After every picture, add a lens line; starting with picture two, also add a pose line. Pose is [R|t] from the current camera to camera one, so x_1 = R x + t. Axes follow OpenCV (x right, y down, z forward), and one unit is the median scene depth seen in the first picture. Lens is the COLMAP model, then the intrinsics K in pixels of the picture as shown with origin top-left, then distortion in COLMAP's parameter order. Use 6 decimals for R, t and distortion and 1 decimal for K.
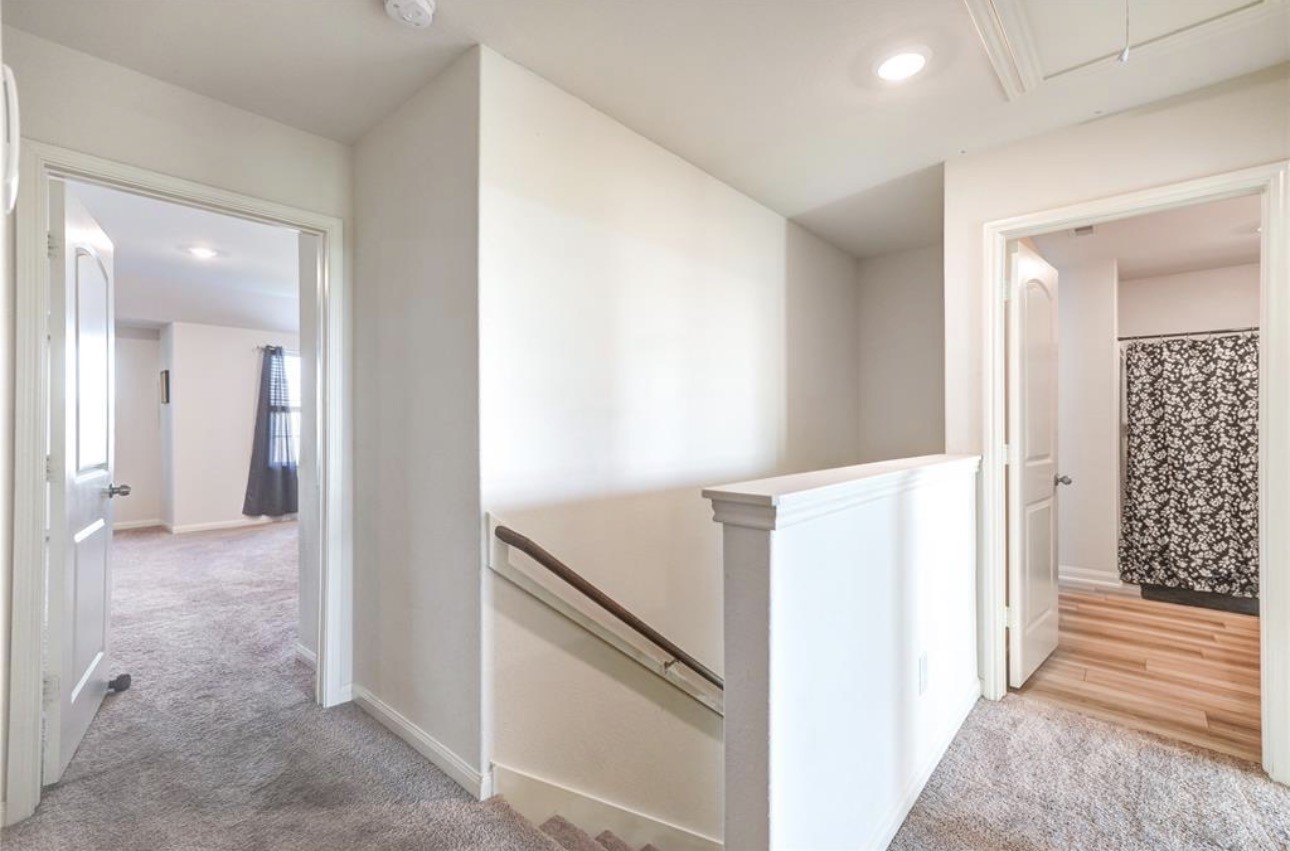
lens RADIAL K [[560.4, 0, 642.6], [0, 560.4, 430.1], [0, 0, 1]] dist [0.009706, 0.001565]
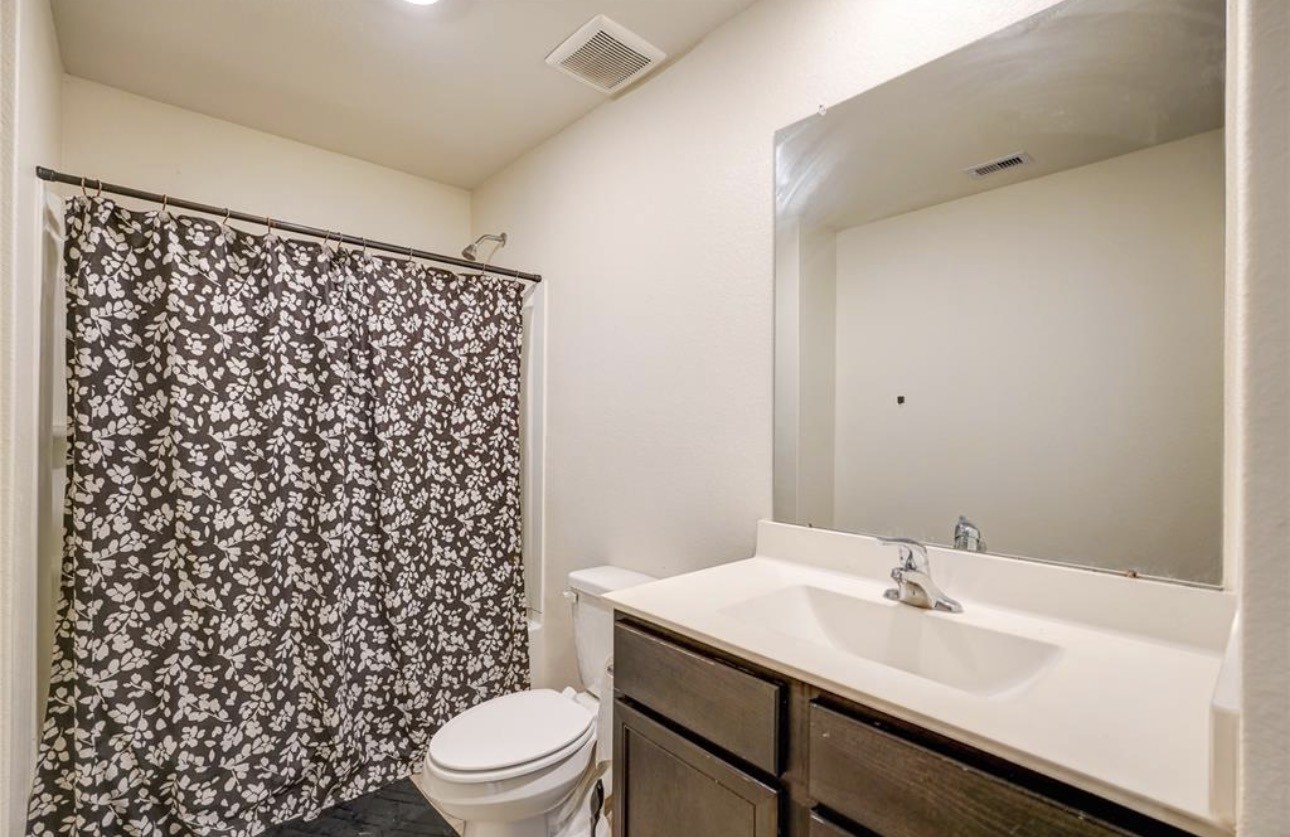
lens RADIAL K [[585.9, 0, 642.2], [0, 585.9, 417.9], [0, 0, 1]] dist [-0.002062, 0.003103]
pose [[0.130855, 0.012552, 0.991322, 0.578625], [-0.004379, 0.999917, -0.012083, -0.019025], [-0.991392, -0.002760, 0.130899, 0.638544]]
